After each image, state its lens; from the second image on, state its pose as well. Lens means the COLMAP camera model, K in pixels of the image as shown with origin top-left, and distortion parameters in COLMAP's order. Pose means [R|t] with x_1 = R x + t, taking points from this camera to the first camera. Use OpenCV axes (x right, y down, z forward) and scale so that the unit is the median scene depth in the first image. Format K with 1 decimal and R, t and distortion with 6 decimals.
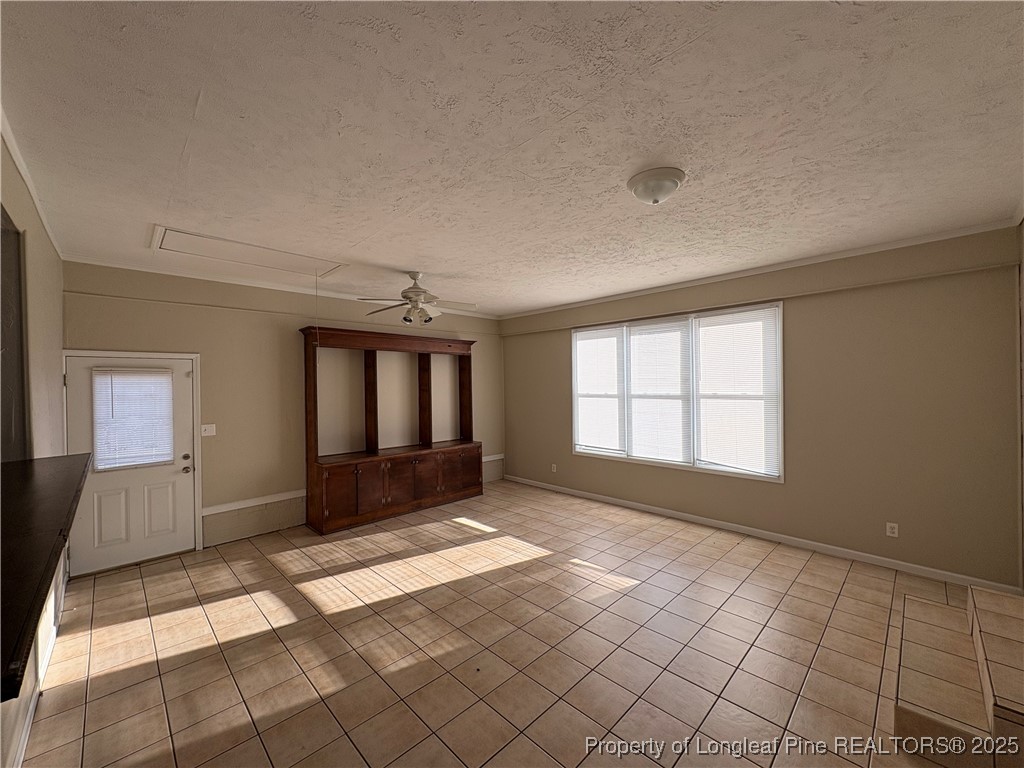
lens RADIAL K [[407.5, 0, 512.1], [0, 407.5, 383.5], [0, 0, 1]] dist [0.001721, 0.000358]
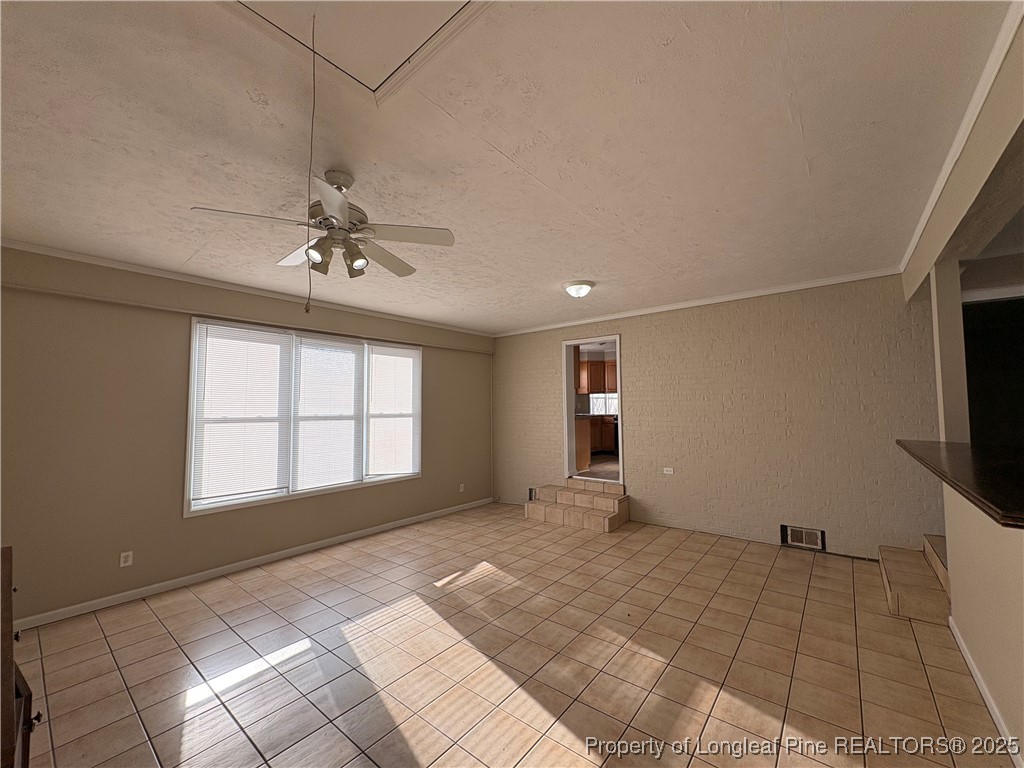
lens RADIAL K [[407.5, 0, 513.2], [0, 407.5, 383.6], [0, 0, 1]] dist [0.001721, 0.000358]
pose [[-0.109201, 0.076572, 0.991066, -0.733371], [0.013695, 0.997050, -0.075525, 0.035320], [-0.993925, 0.005325, -0.109927, 0.802565]]
